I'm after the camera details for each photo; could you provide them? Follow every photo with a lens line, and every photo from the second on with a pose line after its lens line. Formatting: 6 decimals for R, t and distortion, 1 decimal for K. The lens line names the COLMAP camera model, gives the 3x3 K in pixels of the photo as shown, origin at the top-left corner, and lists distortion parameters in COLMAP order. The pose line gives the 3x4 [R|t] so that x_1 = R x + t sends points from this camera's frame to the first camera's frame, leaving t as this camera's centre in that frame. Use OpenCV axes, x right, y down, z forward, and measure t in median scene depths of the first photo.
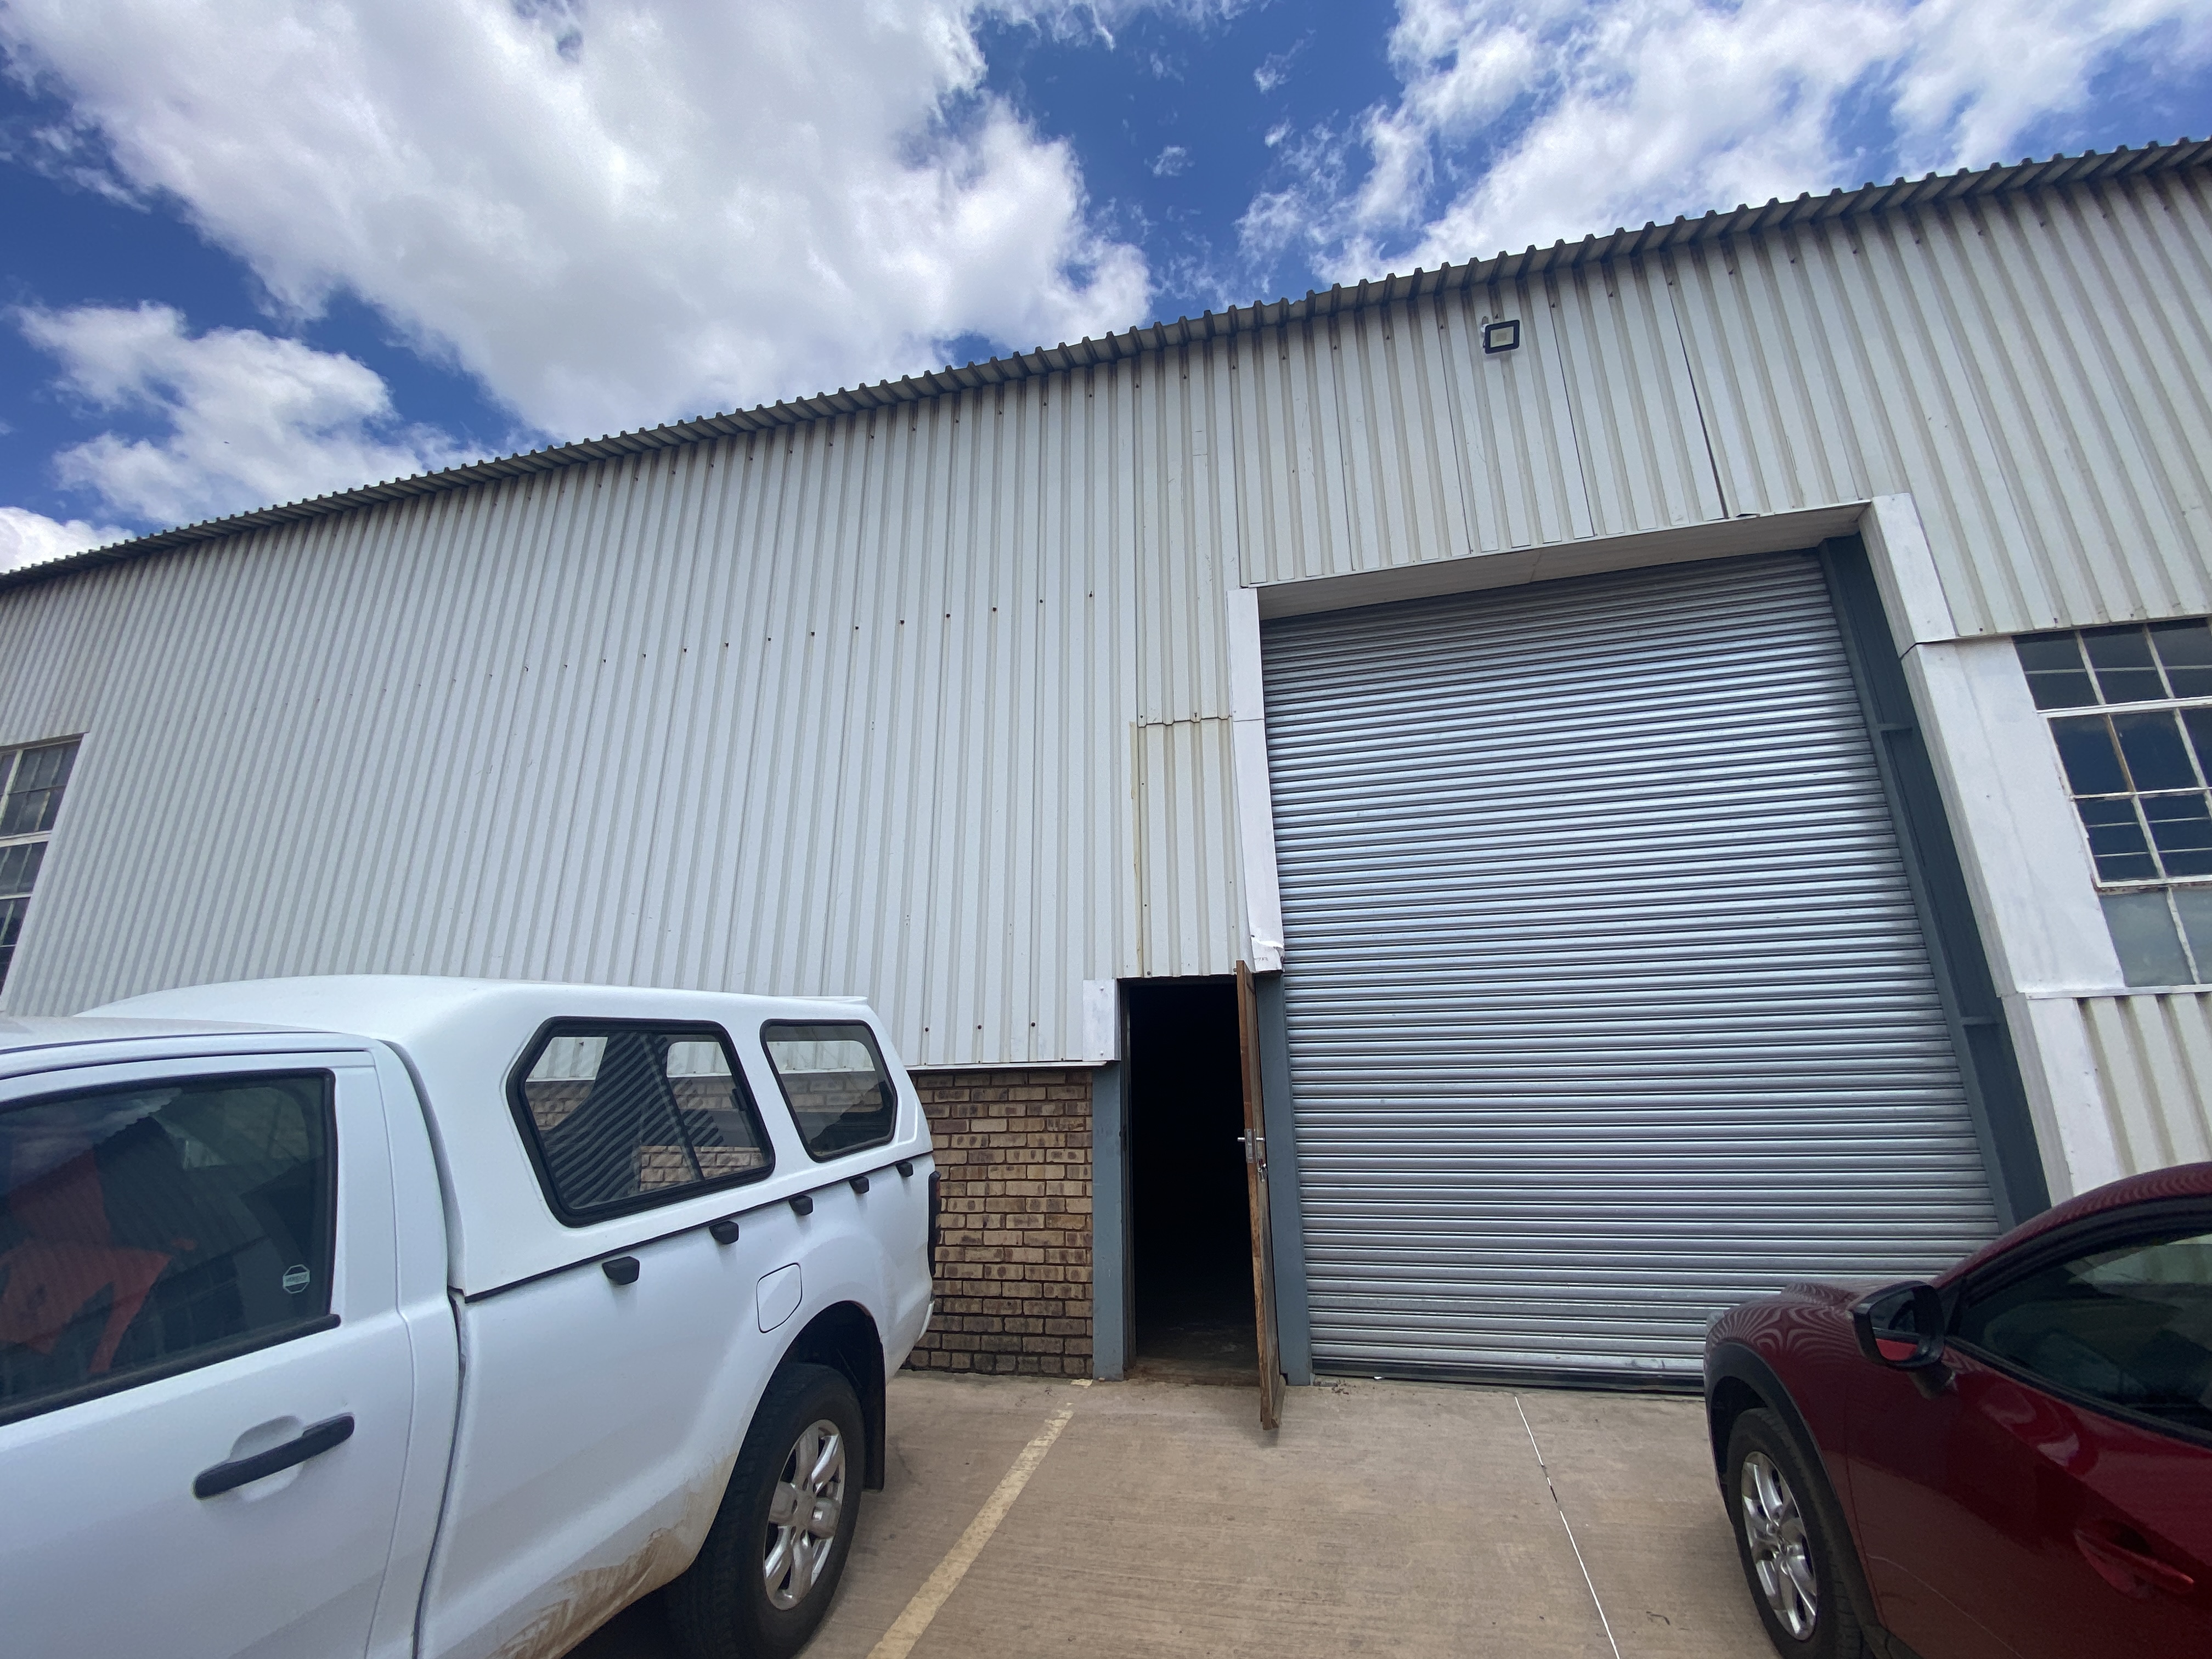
lens RADIAL K [[897.8, 0, 1120.5], [0, 897.8, 825.6], [0, 0, 1]] dist [0.013654, -0.017888]
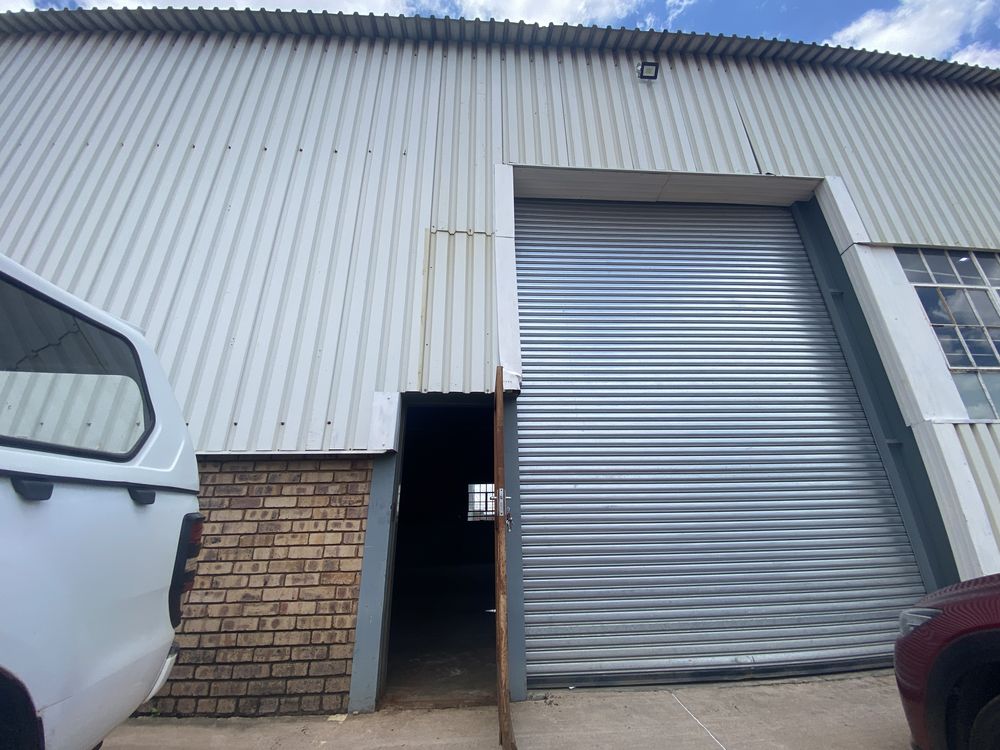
lens RADIAL K [[405.9, 0, 507.5], [0, 405.9, 371.3], [0, 0, 1]] dist [0.013654, -0.017888]
pose [[0.957815, 0.101508, 0.268860, -0.017225], [-0.076814, 0.991932, -0.100852, 0.197675], [-0.276928, 0.075945, 0.957885, 0.379593]]
